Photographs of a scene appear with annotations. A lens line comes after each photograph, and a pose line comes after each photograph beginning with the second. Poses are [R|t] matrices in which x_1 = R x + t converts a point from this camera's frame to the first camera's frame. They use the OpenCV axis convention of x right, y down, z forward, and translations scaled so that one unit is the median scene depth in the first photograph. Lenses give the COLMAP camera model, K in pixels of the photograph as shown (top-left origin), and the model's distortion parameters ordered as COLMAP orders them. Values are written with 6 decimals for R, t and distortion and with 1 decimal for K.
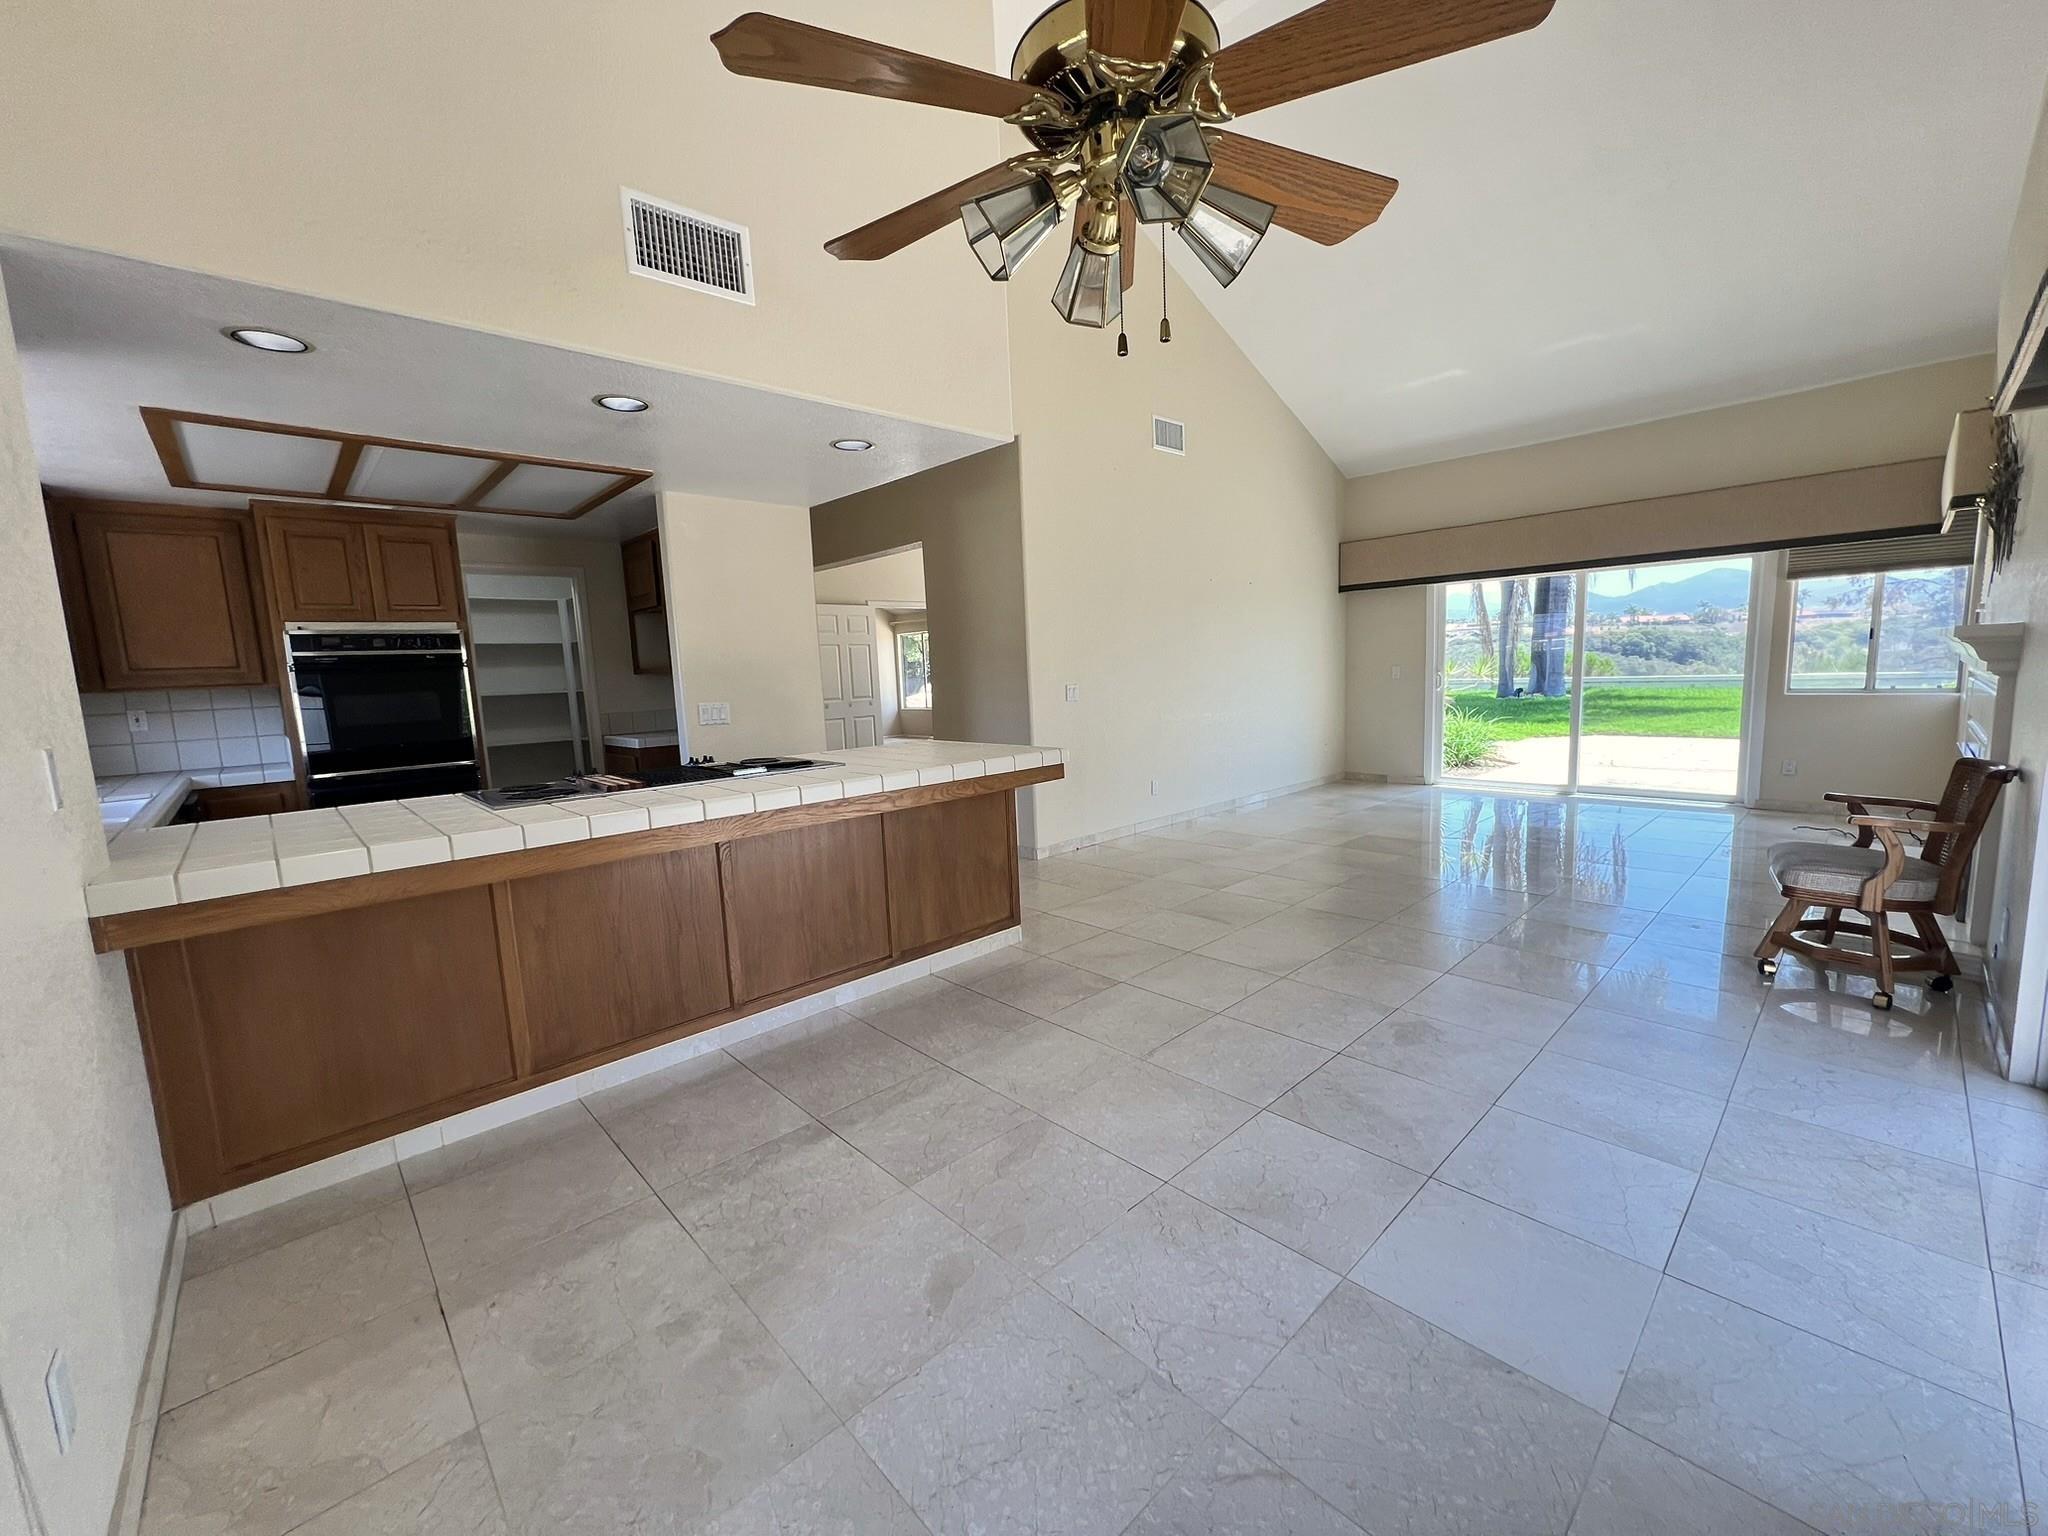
lens RADIAL K [[818.9, 0, 1026.3], [0, 818.9, 771.1], [0, 0, 1]] dist [-0.002833, -0.000229]
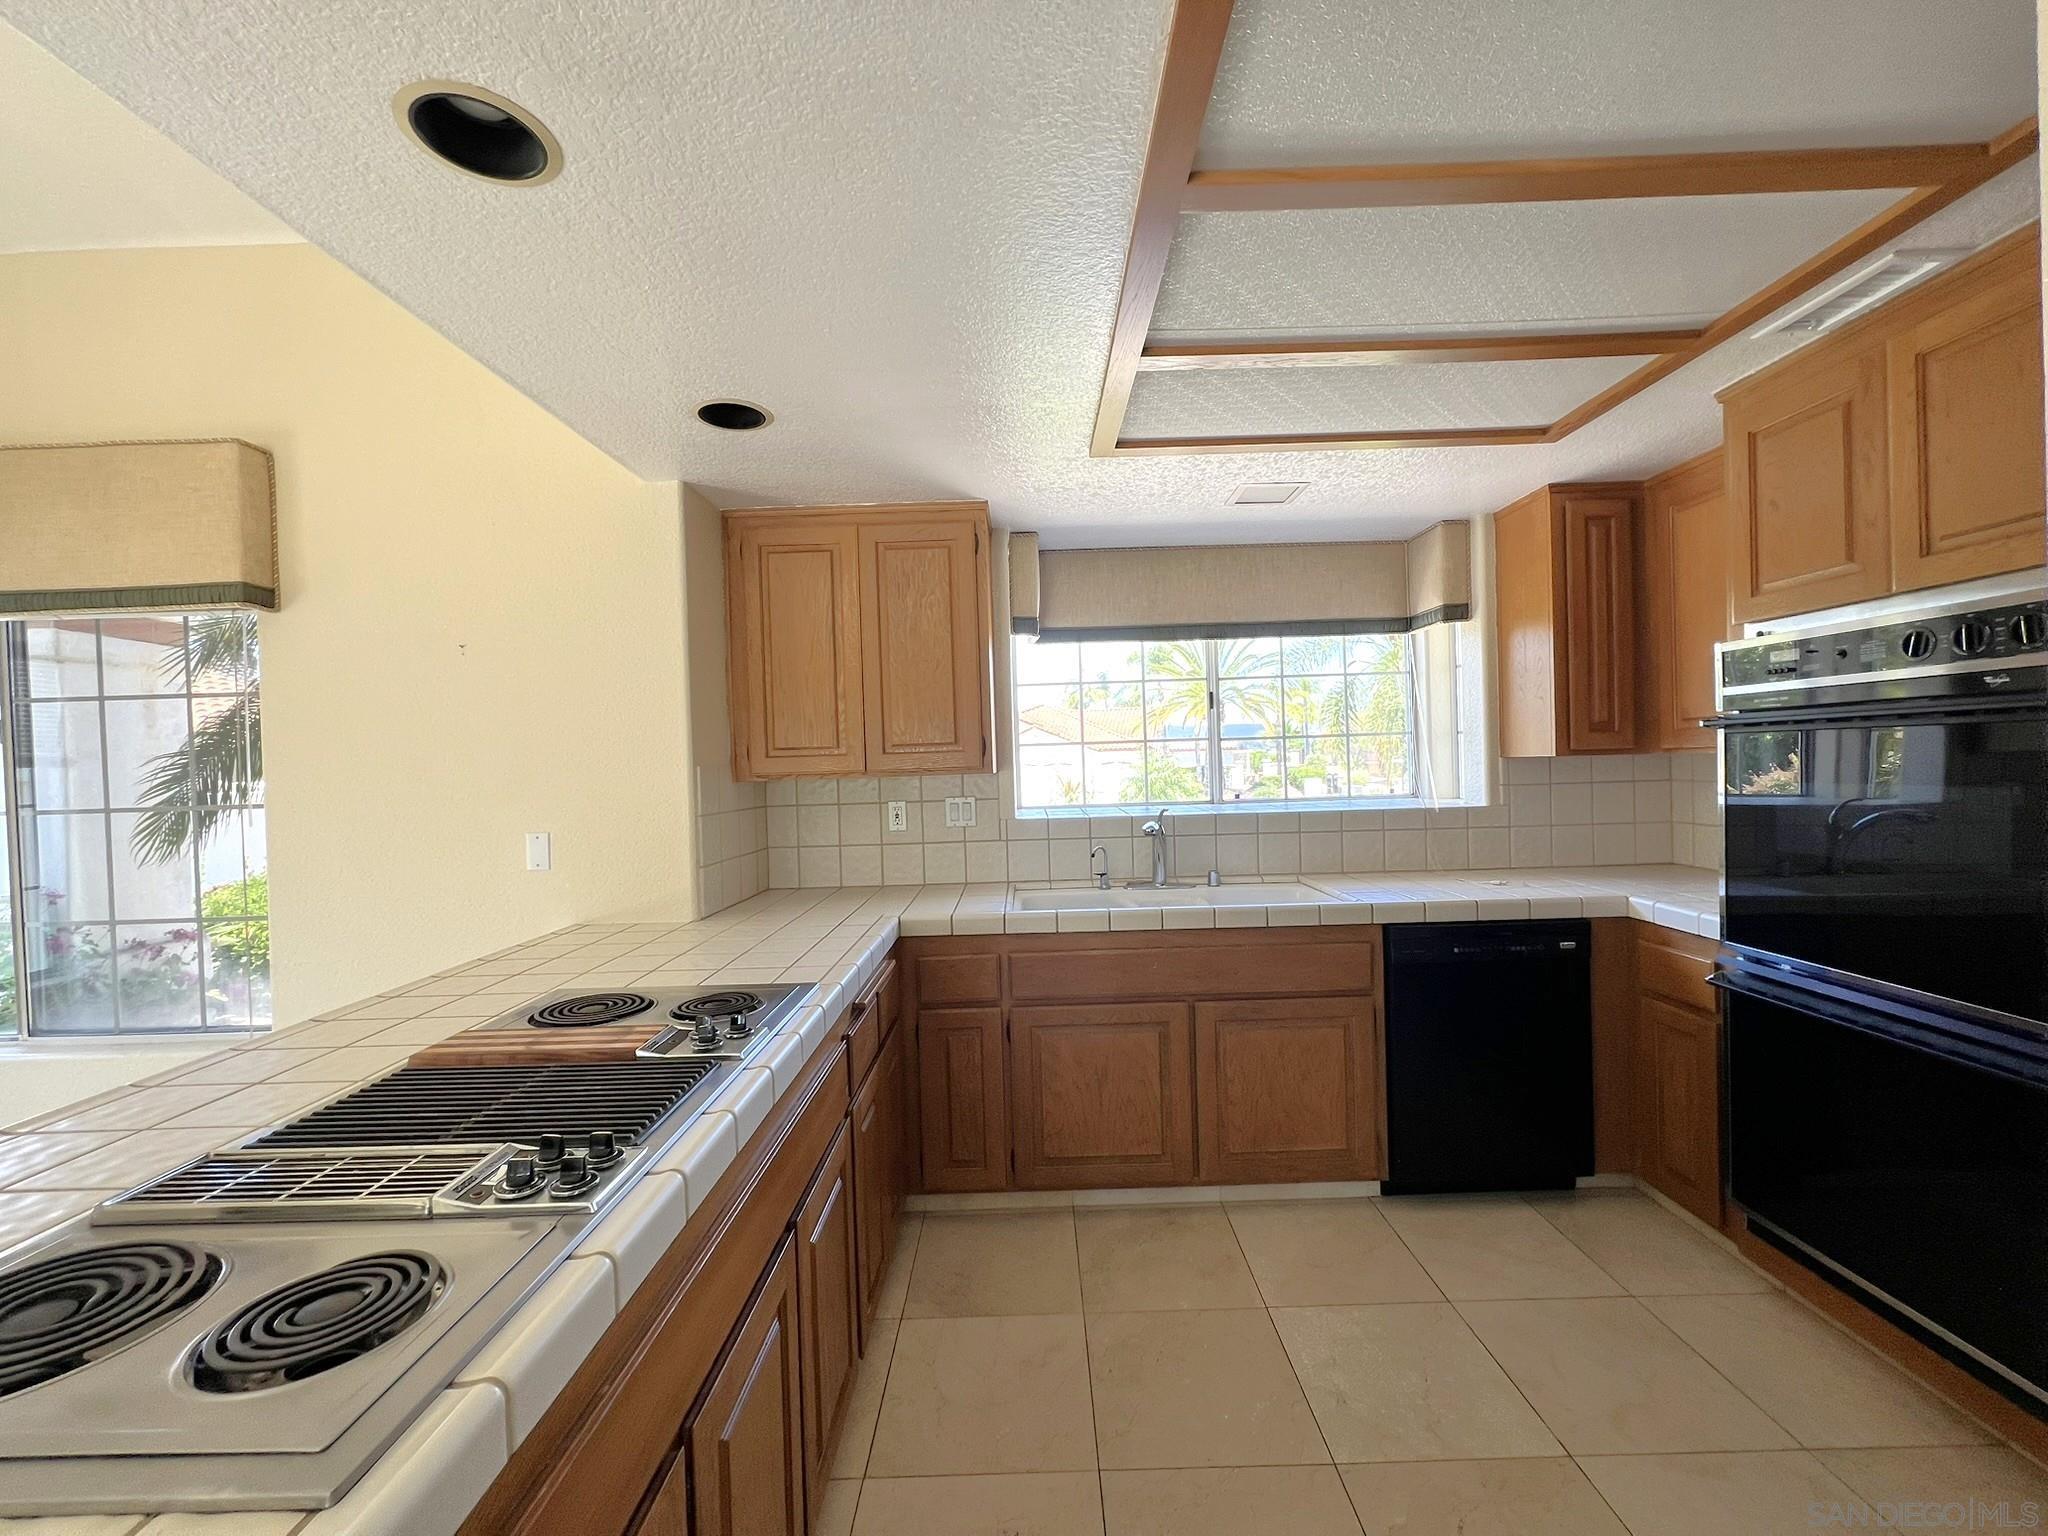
lens RADIAL K [[809.3, 0, 1023.6], [0, 809.3, 776.5], [0, 0, 1]] dist [-0.002744, -0.000159]
pose [[-0.687897, 0.075373, -0.721884, -0.390447], [-0.033564, 0.990226, 0.135374, -0.216690], [0.725032, 0.117353, -0.678644, 1.550174]]
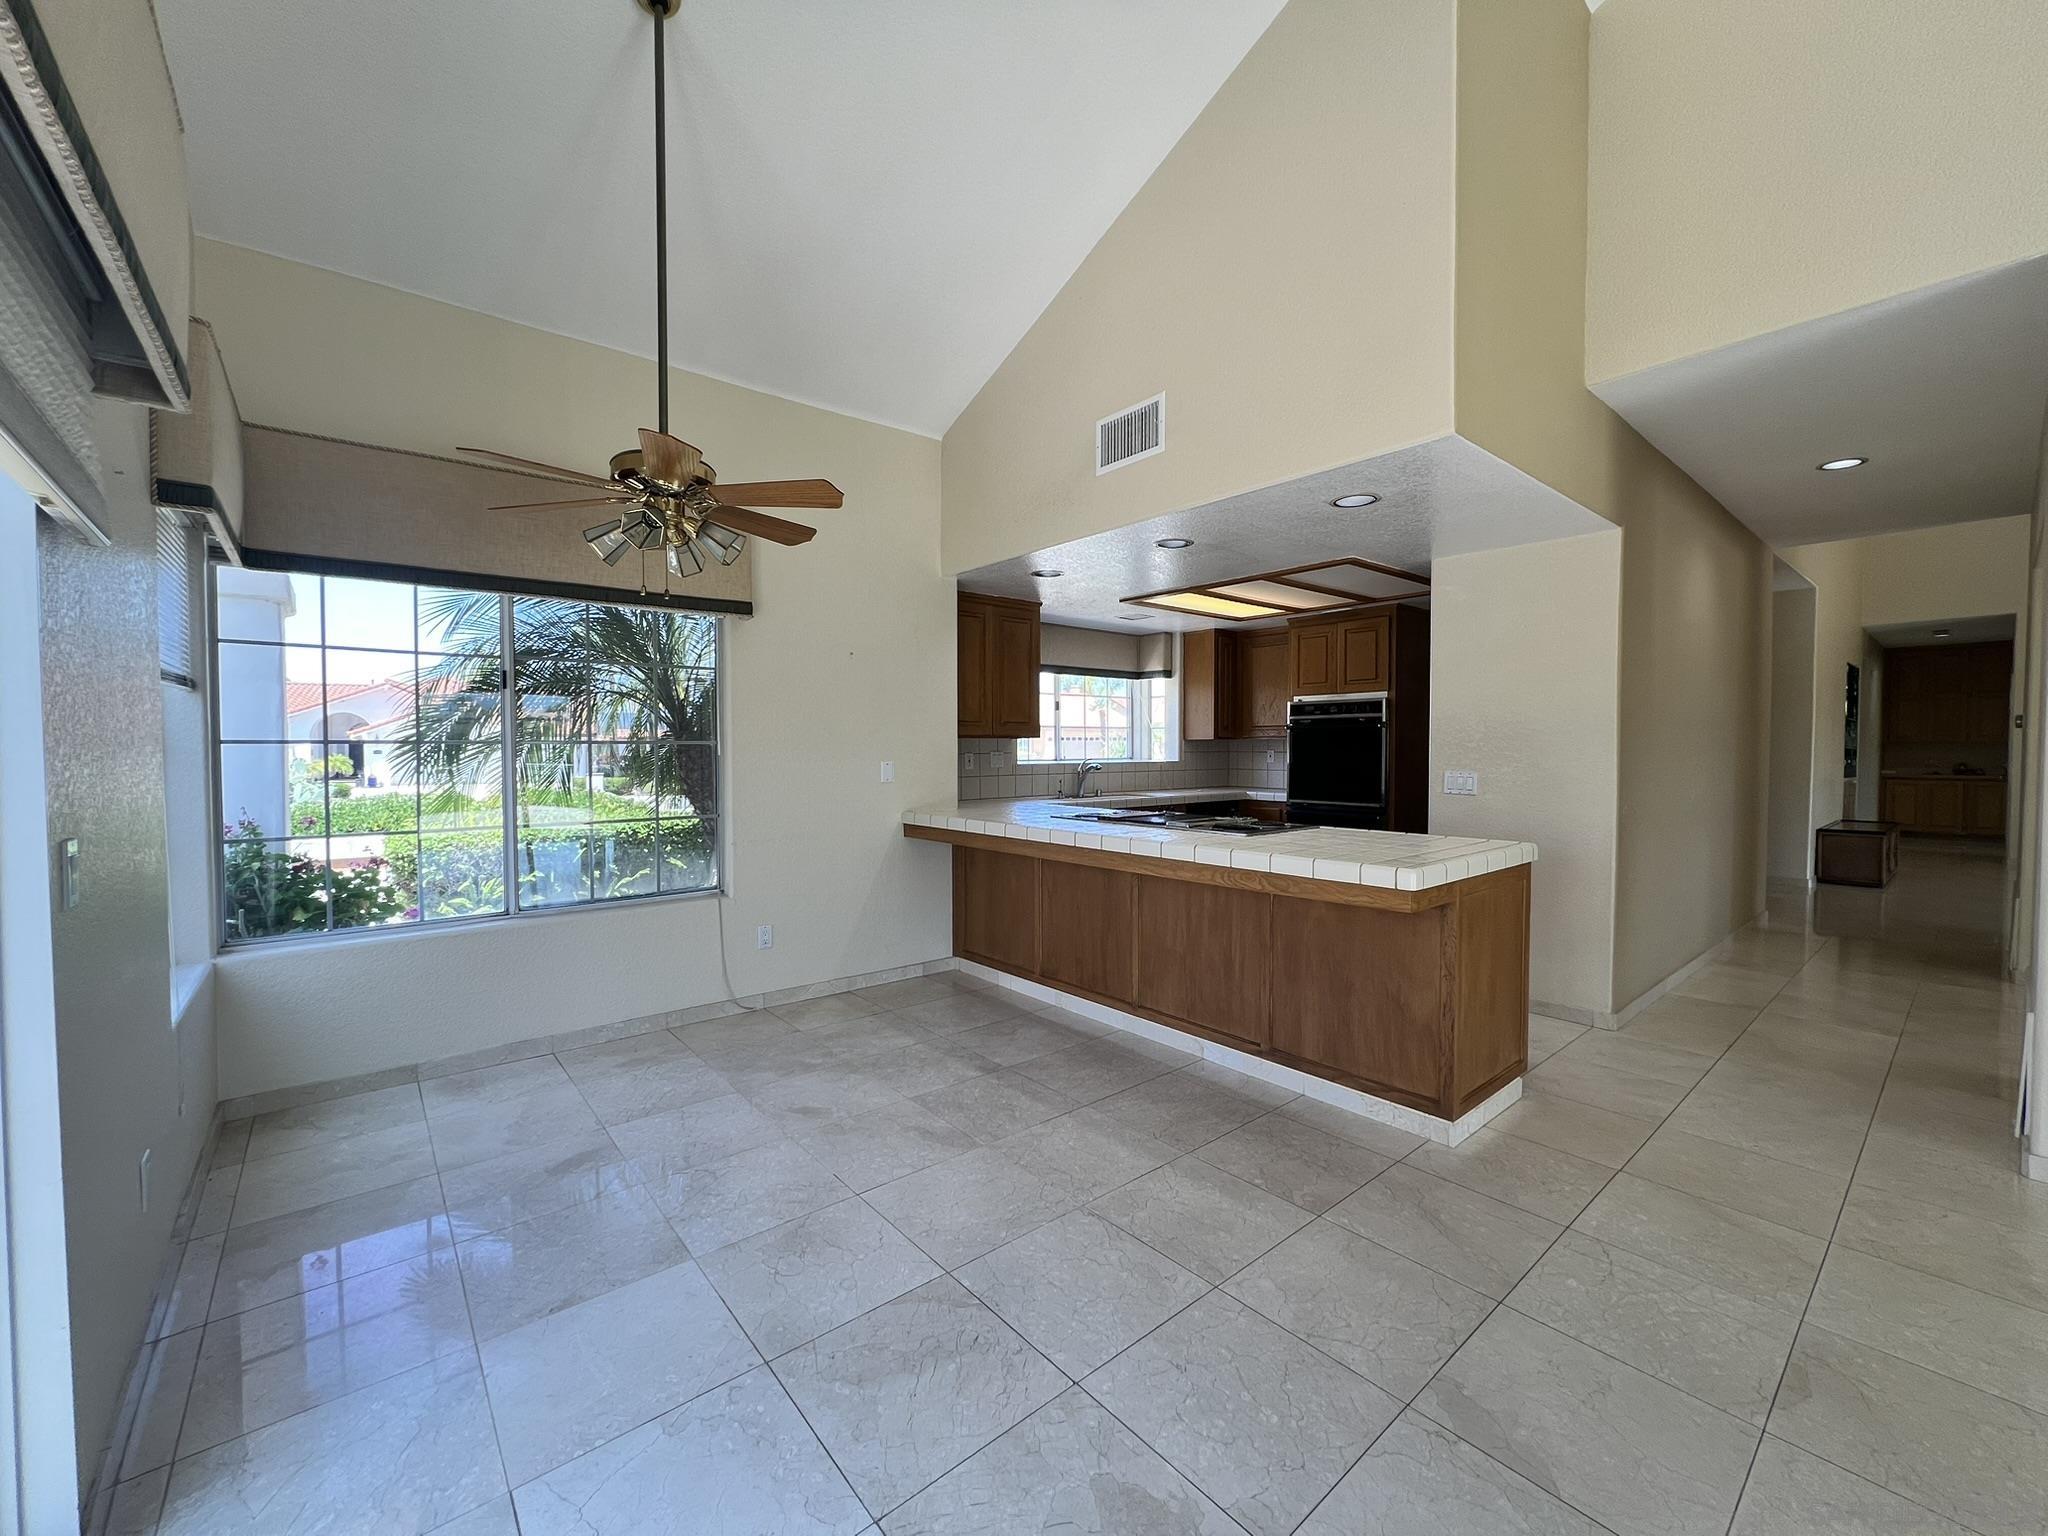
lens RADIAL K [[818.9, 0, 1026.3], [0, 818.9, 771.1], [0, 0, 1]] dist [-0.002833, -0.000229]
pose [[-0.057683, 0.071834, -0.995747, 0.951061], [-0.122918, 0.989308, 0.078490, -0.158297], [0.990739, 0.126922, -0.048236, 0.912374]]
